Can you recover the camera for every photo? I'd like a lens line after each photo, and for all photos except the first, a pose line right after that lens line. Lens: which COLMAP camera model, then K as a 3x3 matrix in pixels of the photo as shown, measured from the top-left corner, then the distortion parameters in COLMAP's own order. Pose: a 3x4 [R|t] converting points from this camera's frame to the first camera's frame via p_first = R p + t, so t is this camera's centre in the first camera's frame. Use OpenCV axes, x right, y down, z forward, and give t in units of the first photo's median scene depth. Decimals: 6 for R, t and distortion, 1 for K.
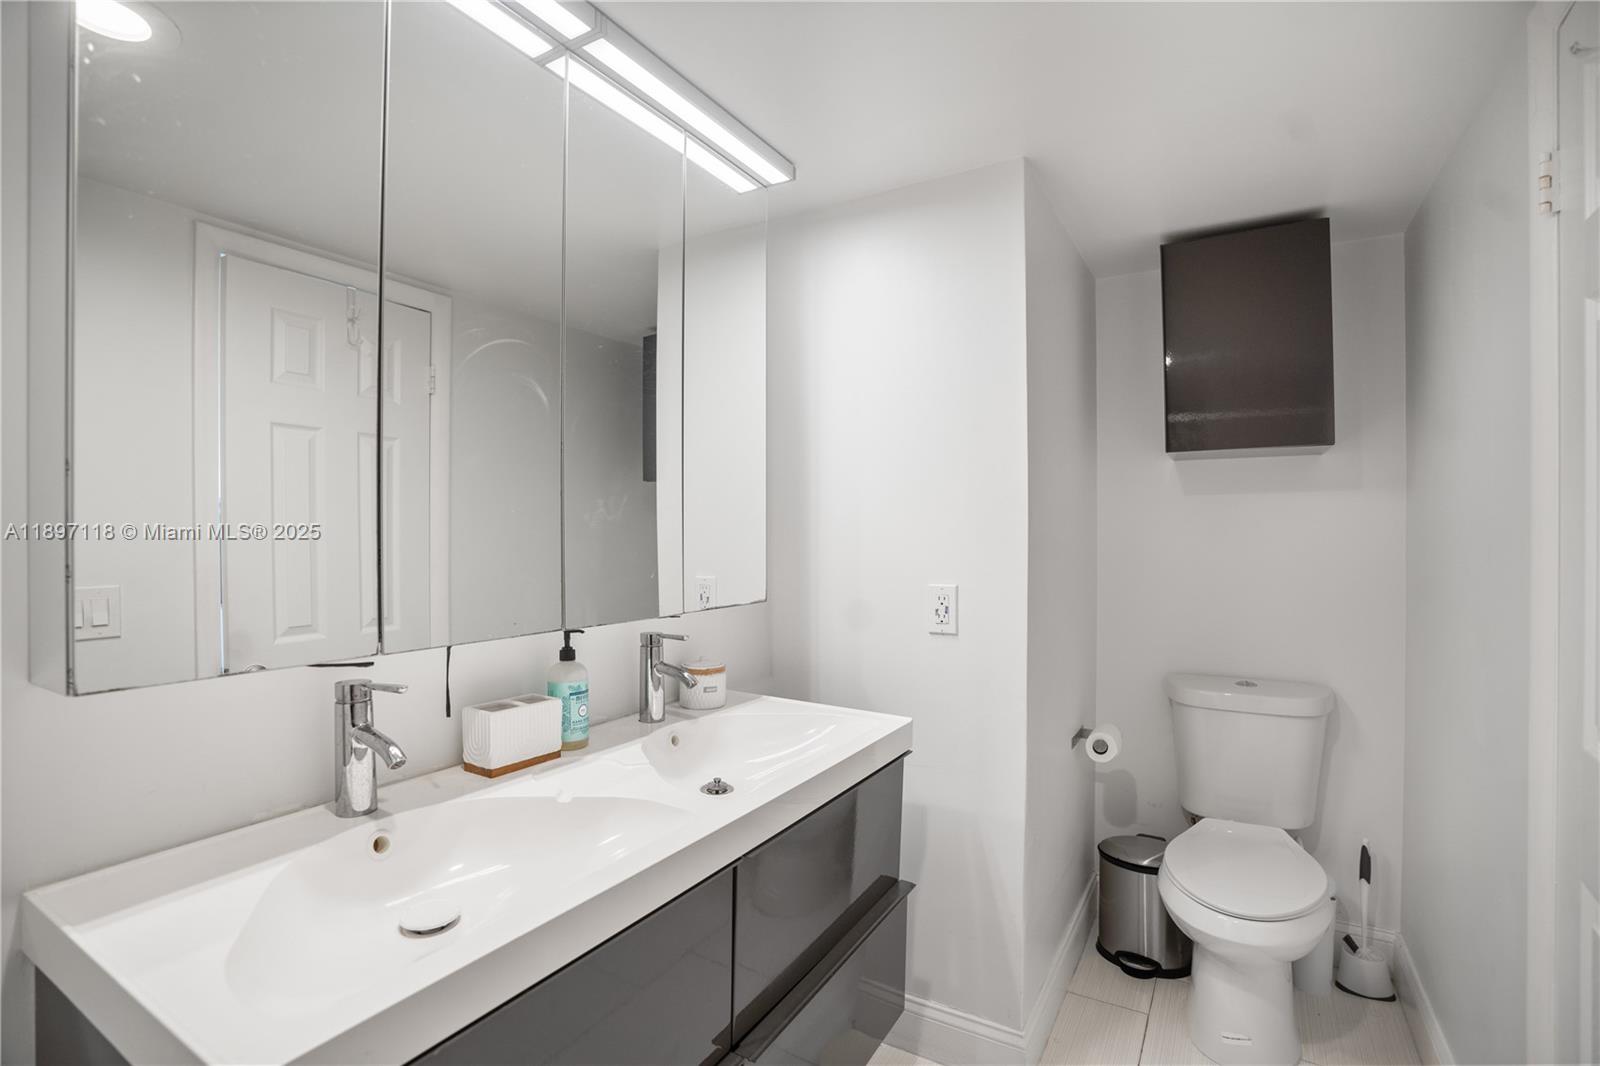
lens RADIAL K [[744.5, 0, 805.7], [0, 744.5, 525.3], [0, 0, 1]] dist [-0.070241, 0.027953]
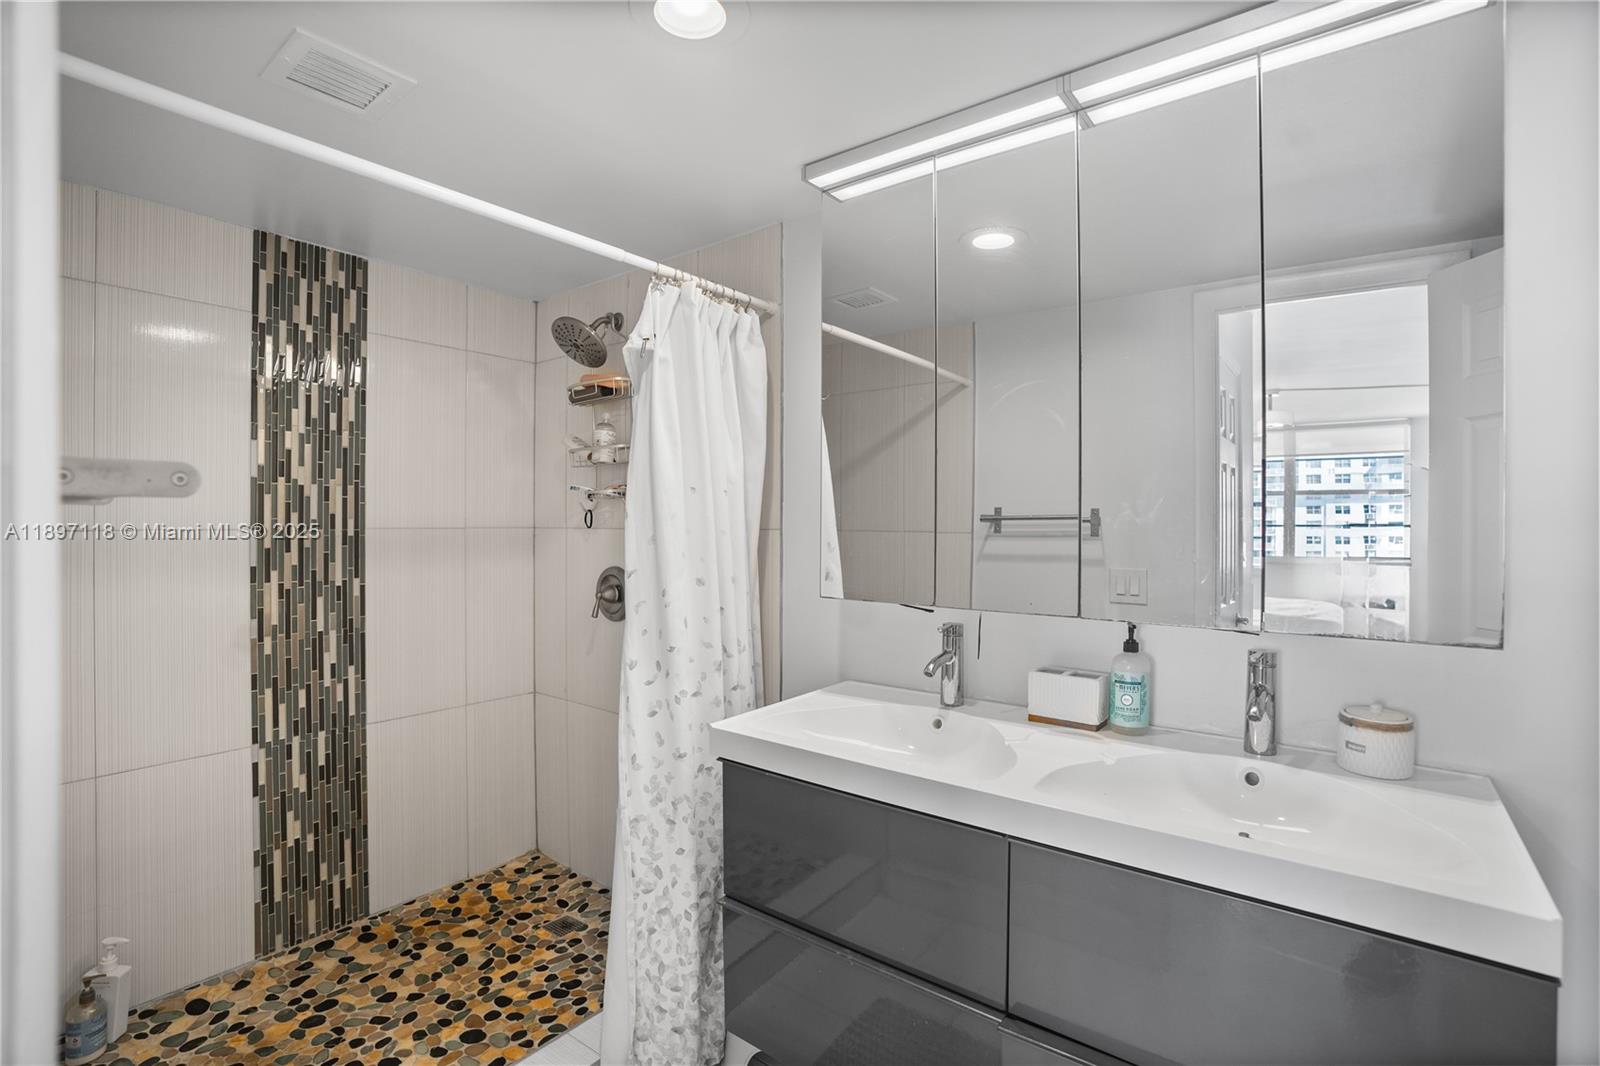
lens RADIAL K [[744.5, 0, 805.7], [0, 744.5, 525.3], [0, 0, 1]] dist [-0.070241, 0.027953]
pose [[-0.108147, -0.002737, -0.994131, 0.815847], [0.000324, 0.999996, -0.002788, 0.000450], [0.994135, -0.000624, -0.108146, 0.661671]]
